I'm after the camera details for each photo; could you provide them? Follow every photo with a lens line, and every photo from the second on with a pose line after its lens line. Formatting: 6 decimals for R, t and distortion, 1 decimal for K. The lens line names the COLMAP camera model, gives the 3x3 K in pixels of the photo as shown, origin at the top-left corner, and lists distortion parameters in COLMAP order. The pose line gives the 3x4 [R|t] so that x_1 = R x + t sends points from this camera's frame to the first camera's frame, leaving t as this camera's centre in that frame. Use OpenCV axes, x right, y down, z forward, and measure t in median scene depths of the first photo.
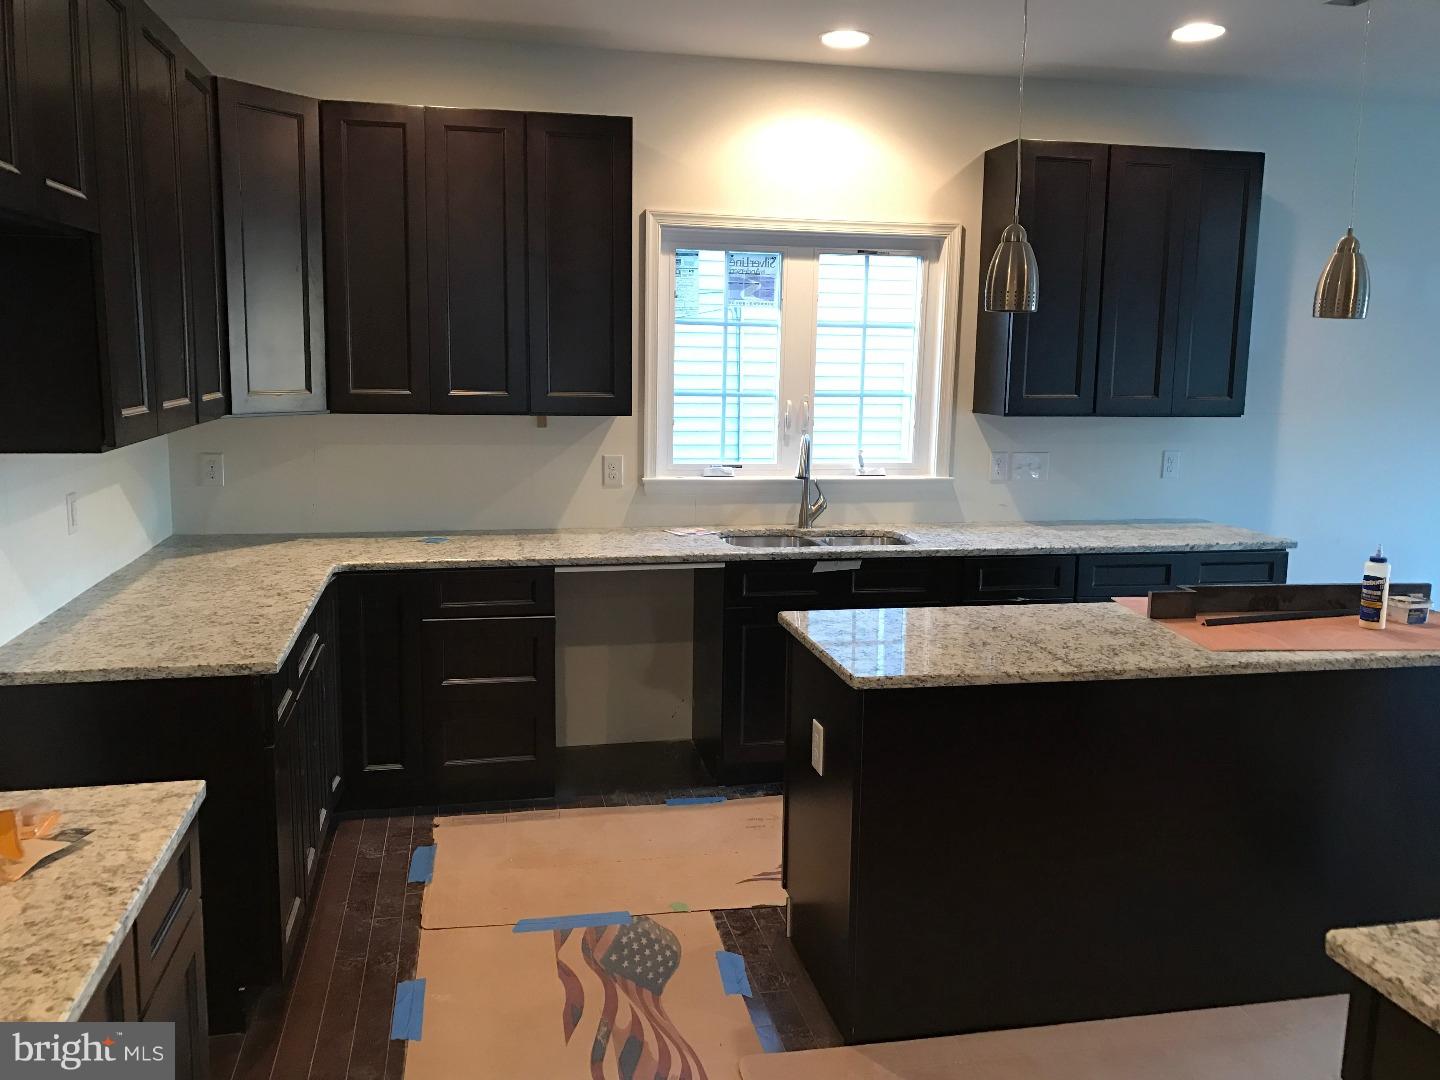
lens RADIAL K [[1166.6, 0, 722.1], [0, 1166.6, 545.9], [0, 0, 1]] dist [-0.017172, 0.021852]
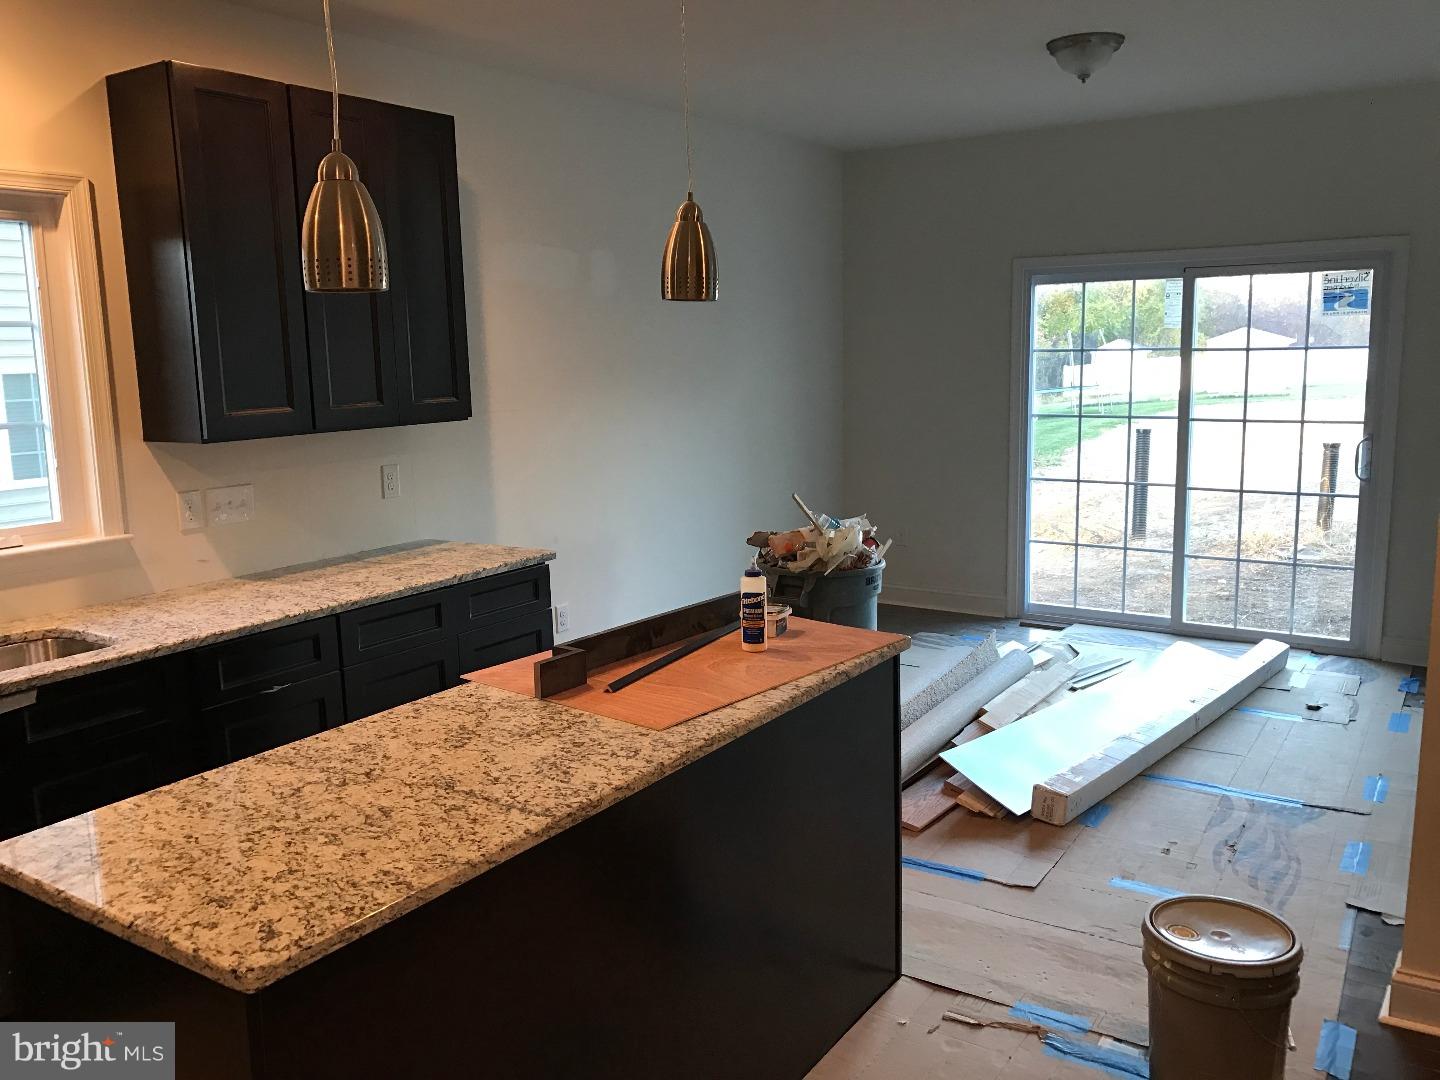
lens RADIAL K [[1166.6, 0, 719.5], [0, 1166.6, 531.2], [0, 0, 1]] dist [-0.017172, 0.021852]
pose [[0.707637, -0.141772, 0.692207, -0.044282], [0.148599, 0.987614, 0.050364, -0.049690], [-0.690773, 0.067222, 0.719940, 0.277467]]
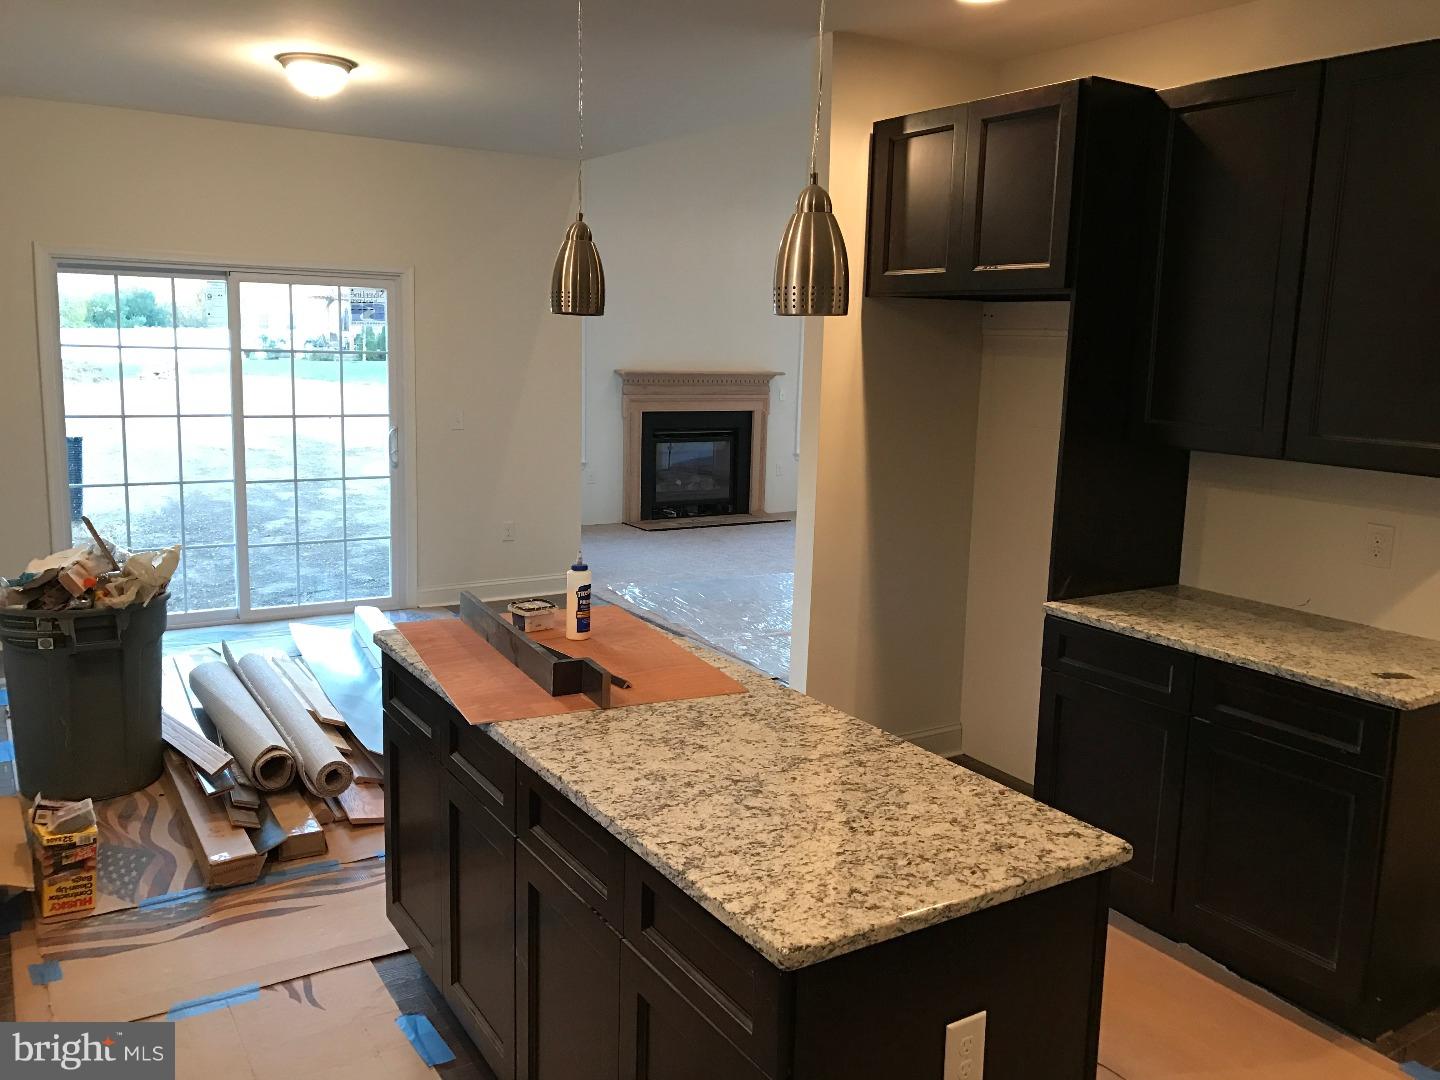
lens RADIAL K [[1166.6, 0, 706.7], [0, 1166.6, 529.2], [0, 0, 1]] dist [-0.017172, 0.021852]
pose [[-0.335815, -0.174633, 0.925598, -0.257596], [0.125196, 0.965669, 0.227615, -0.162811], [-0.933571, 0.192318, -0.302422, 0.867197]]
